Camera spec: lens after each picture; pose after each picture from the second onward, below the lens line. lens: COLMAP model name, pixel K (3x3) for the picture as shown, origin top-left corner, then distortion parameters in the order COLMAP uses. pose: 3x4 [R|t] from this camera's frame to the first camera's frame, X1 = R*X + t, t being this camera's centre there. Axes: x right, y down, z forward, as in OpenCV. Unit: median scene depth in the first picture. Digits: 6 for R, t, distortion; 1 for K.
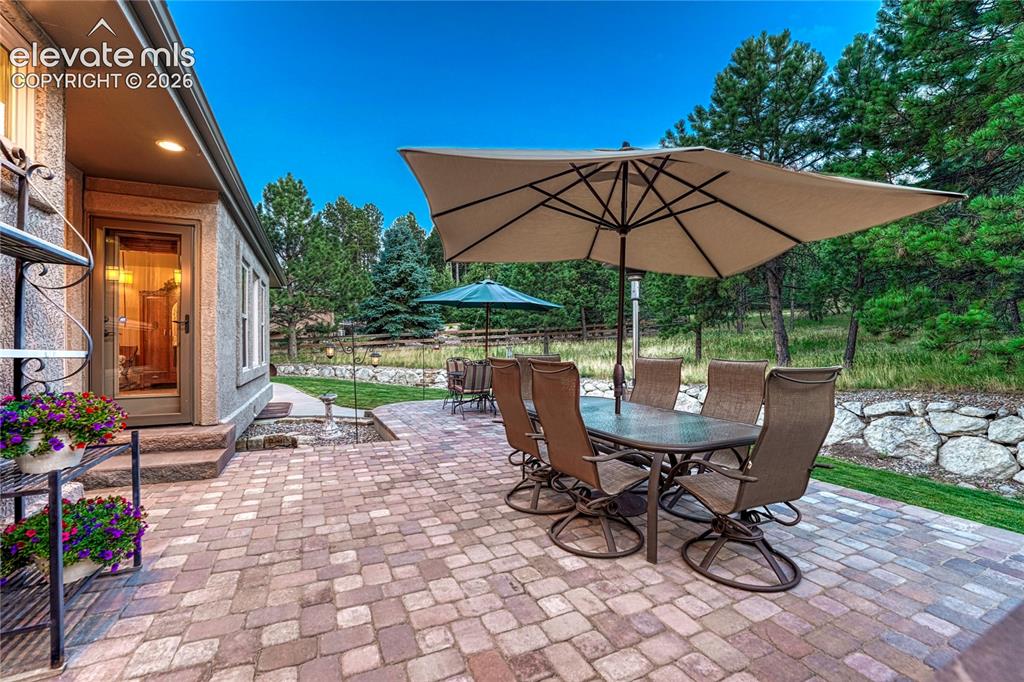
lens RADIAL K [[417.8, 0, 512.0], [0, 417.8, 341.0], [0, 0, 1]] dist [-0.020097, 0.000279]
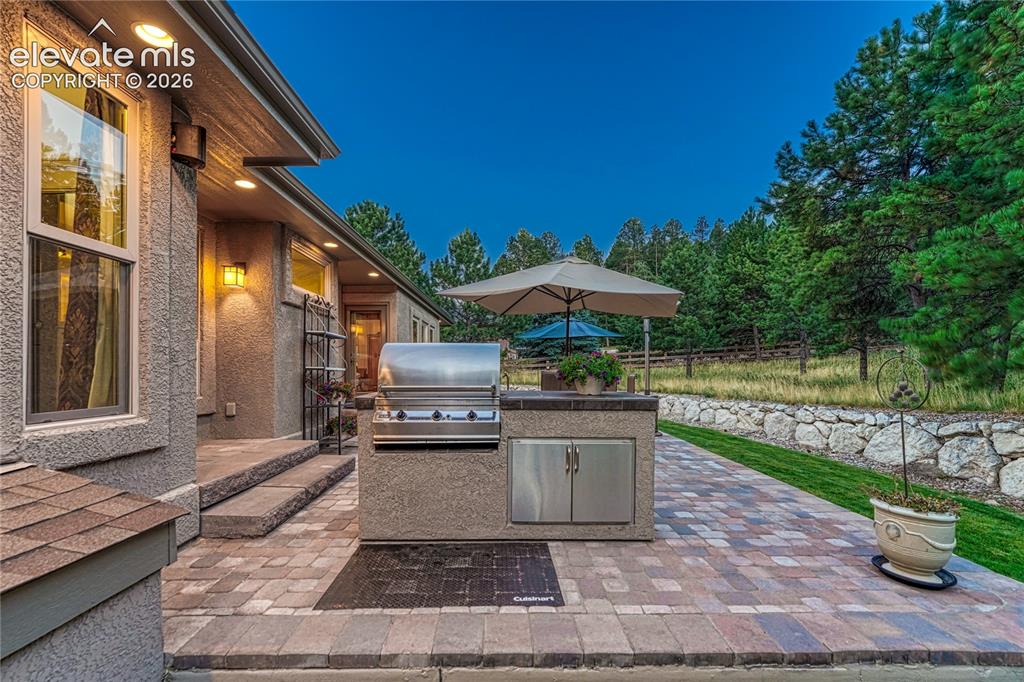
lens RADIAL K [[439.7, 0, 511.5], [0, 439.7, 361.1], [0, 0, 1]] dist [-0.000660, 0.000239]
pose [[0.907080, -0.010968, -0.420816, 0.407841], [0.009095, 0.999938, -0.006457, 0.000694], [0.420860, 0.002029, 0.907123, -0.407348]]
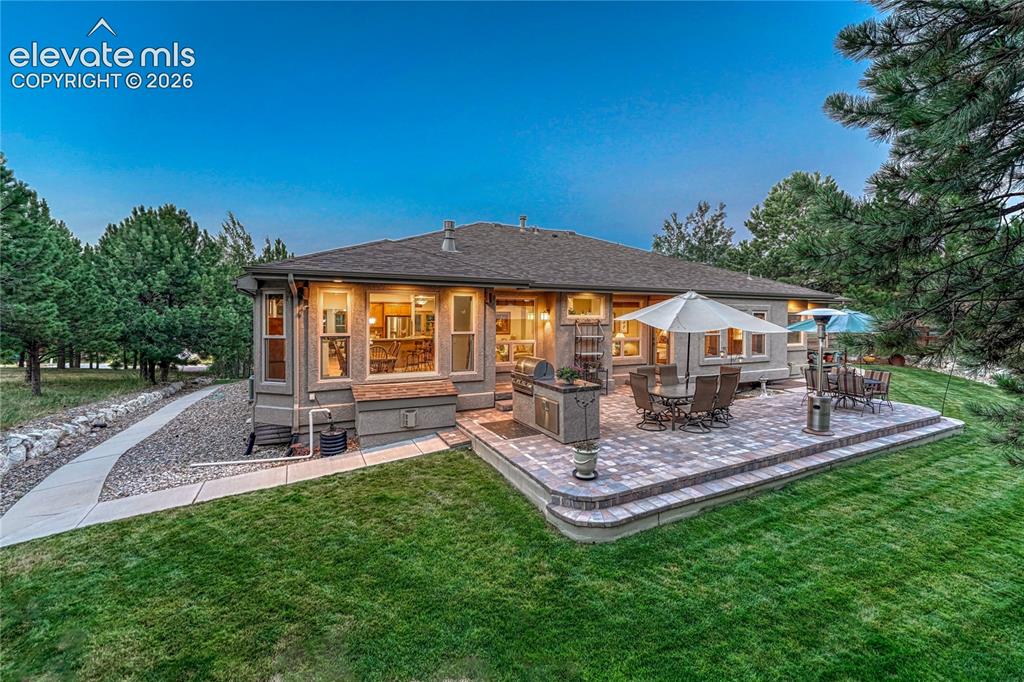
lens RADIAL K [[410.3, 0, 514.3], [0, 410.3, 319.0], [0, 0, 1]] dist [0.000155, 0.000057]
pose [[0.014140, -0.003627, -0.999893, 1.415662], [0.007696, 0.999964, -0.003519, -0.138831], [0.999870, -0.007646, 0.014168, -0.075584]]
